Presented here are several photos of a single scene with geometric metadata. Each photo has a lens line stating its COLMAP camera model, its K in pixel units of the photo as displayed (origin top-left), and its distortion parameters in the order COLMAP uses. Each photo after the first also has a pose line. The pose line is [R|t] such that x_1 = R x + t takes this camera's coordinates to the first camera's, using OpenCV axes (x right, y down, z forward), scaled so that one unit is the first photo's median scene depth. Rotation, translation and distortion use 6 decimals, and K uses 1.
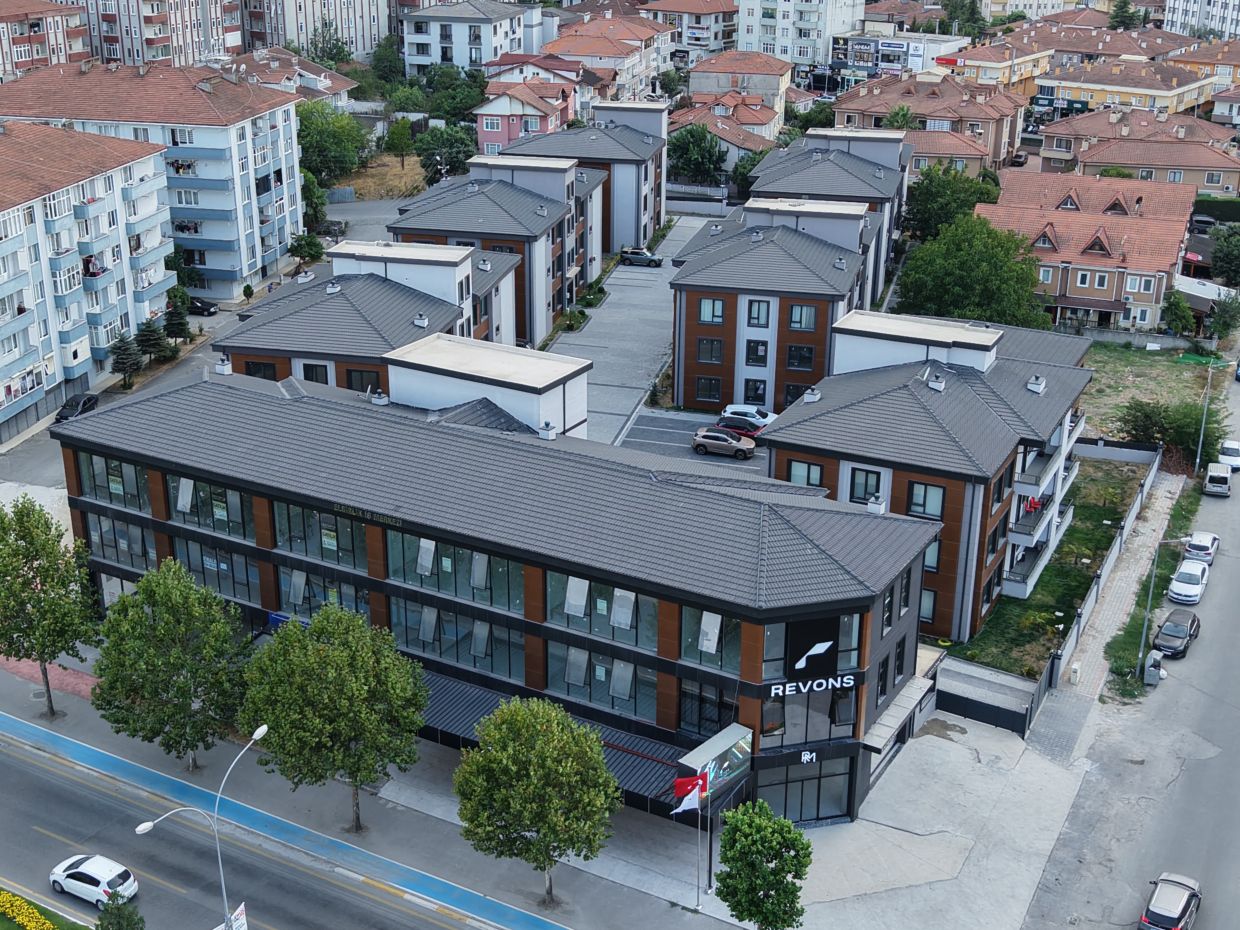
lens RADIAL K [[1543.9, 0, 615.1], [0, 1543.9, 463.7], [0, 0, 1]] dist [0.153509, -0.457949]
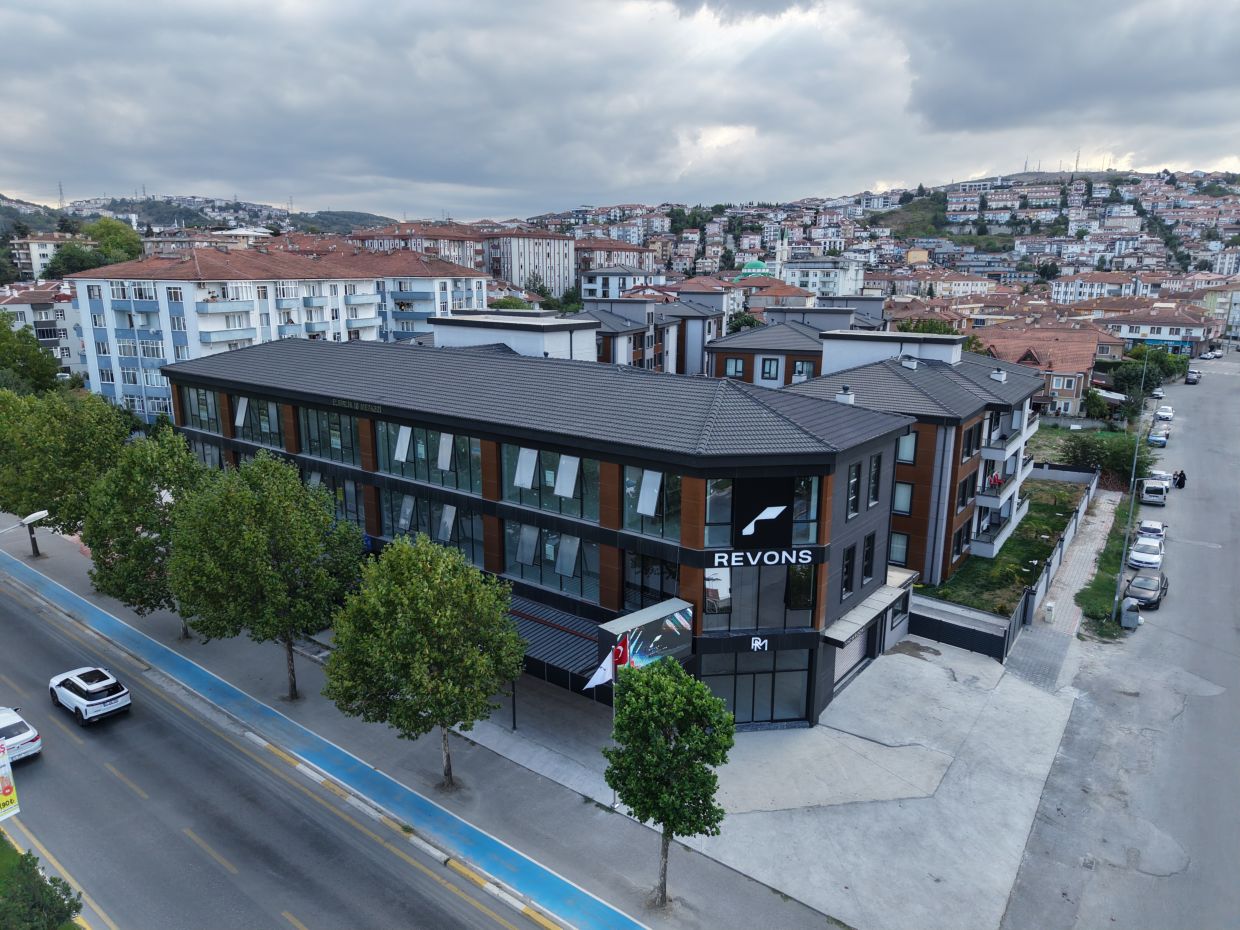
lens RADIAL K [[829.9, 0, 617.1], [0, 829.9, 464.9], [0, 0, 1]] dist [0.016025, -0.012968]
pose [[0.990307, 0.028813, -0.135878, 0.080081], [-0.048427, 0.988488, -0.143341, 0.121260], [0.130184, 0.148532, 0.980301, 0.386098]]
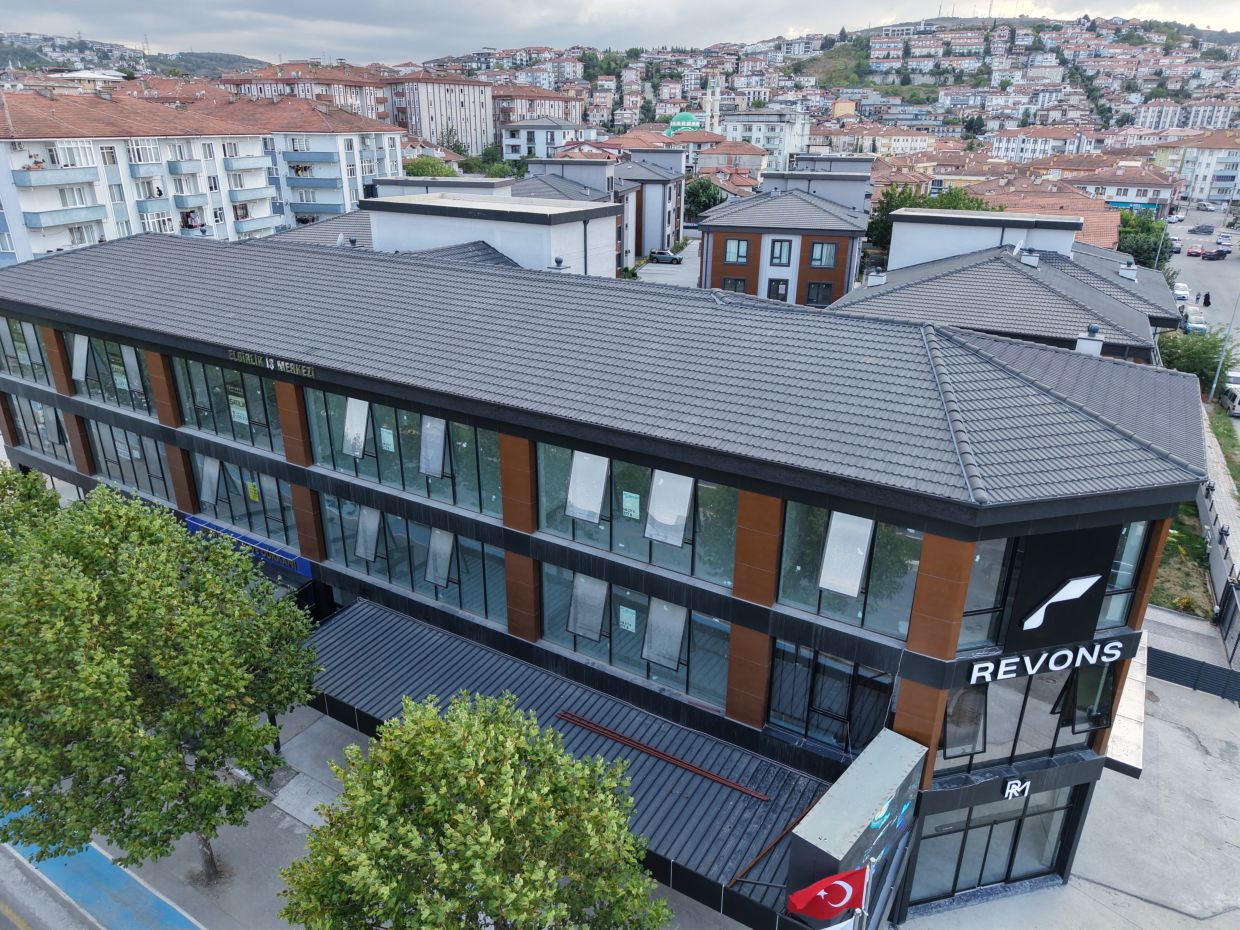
lens RADIAL K [[831.3, 0, 616.8], [0, 831.3, 464.3], [0, 0, 1]] dist [0.009454, -0.005575]
pose [[0.999536, 0.010286, -0.028687, -0.004194], [-0.009945, 0.999879, 0.011996, 0.057575], [0.028807, -0.011705, 0.999516, 0.542036]]
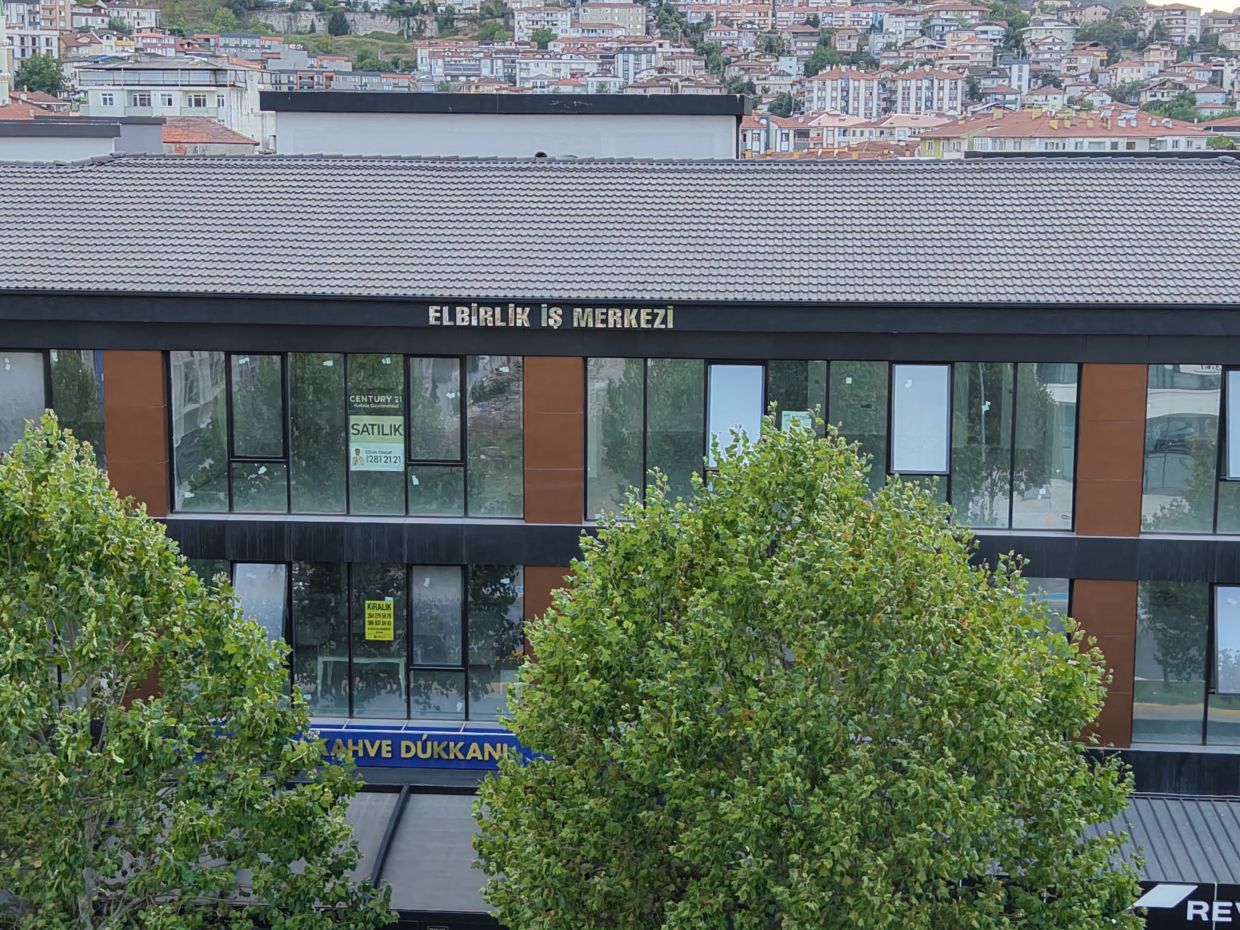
lens RADIAL K [[2061.9, 0, 610.4], [0, 2061.9, 468.9], [0, 0, 1]] dist [0.116472, -0.225275]
pose [[0.909170, -0.070384, 0.410434, -0.276689], [0.154885, 0.972057, -0.176397, 0.121622], [-0.386549, 0.223945, 0.894666, 0.494420]]
